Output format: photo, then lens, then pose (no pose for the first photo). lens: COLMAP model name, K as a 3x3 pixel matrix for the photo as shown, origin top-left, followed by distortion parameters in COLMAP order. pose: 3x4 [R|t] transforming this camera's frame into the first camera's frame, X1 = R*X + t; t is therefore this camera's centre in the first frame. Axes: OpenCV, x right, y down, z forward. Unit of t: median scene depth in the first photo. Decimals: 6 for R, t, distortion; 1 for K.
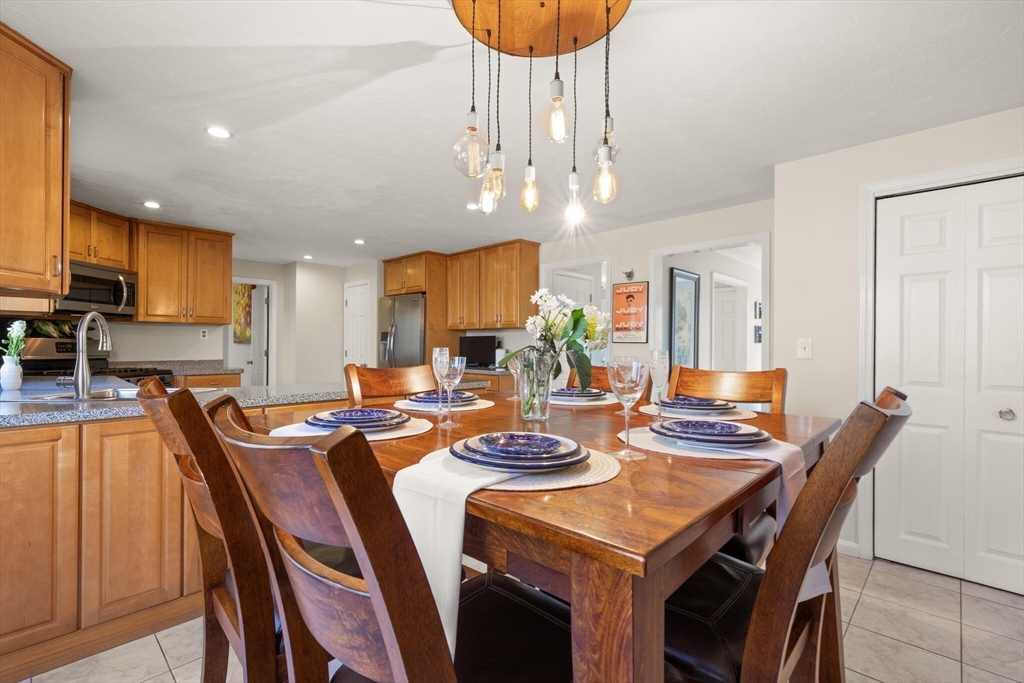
lens RADIAL K [[462.5, 0, 516.7], [0, 462.5, 340.7], [0, 0, 1]] dist [0.007727, -0.002650]
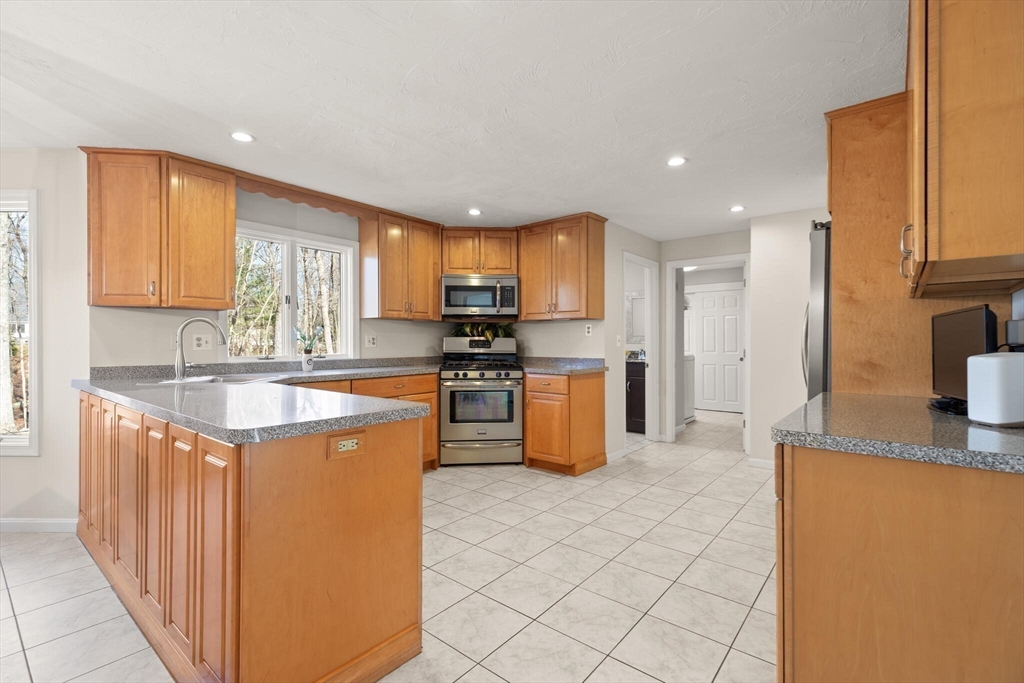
lens RADIAL K [[462.5, 0, 521.2], [0, 462.5, 339.3], [0, 0, 1]] dist [0.007727, -0.002650]
pose [[0.088777, -0.010571, -0.995995, 0.227842], [0.008997, 0.999911, -0.009811, 0.011631], [0.996011, -0.008090, 0.088864, 0.785180]]
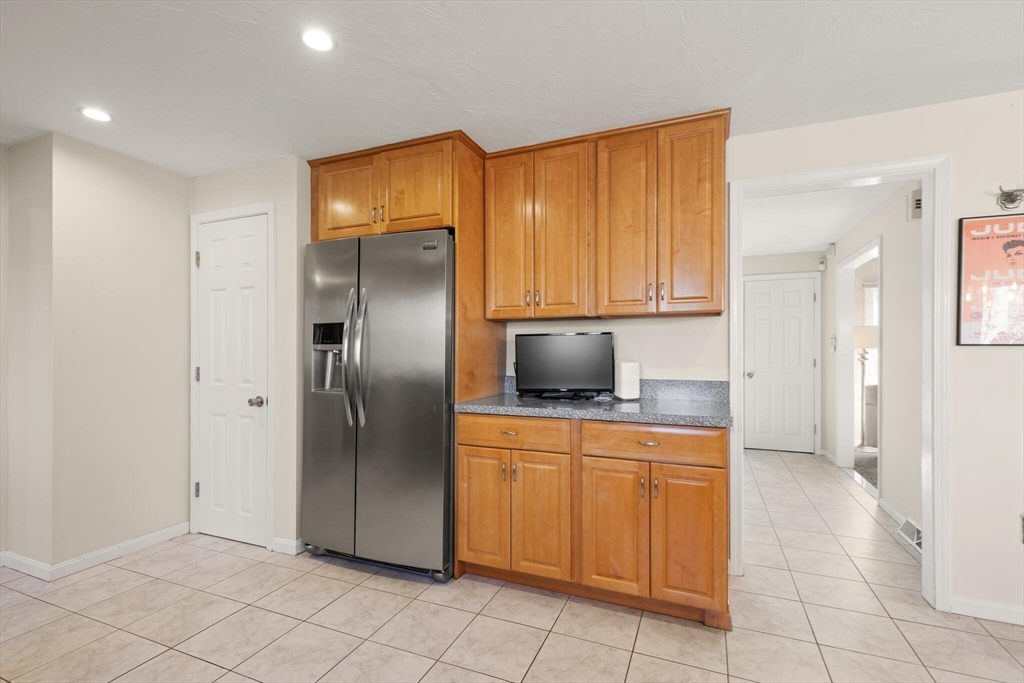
lens RADIAL K [[462.5, 0, 509.9], [0, 462.5, 347.2], [0, 0, 1]] dist [0.007727, -0.002650]
pose [[0.934163, -0.007641, 0.356764, -0.343965], [0.004724, 0.999948, 0.009047, 0.000063], [-0.356815, -0.006766, 0.934151, 0.664576]]
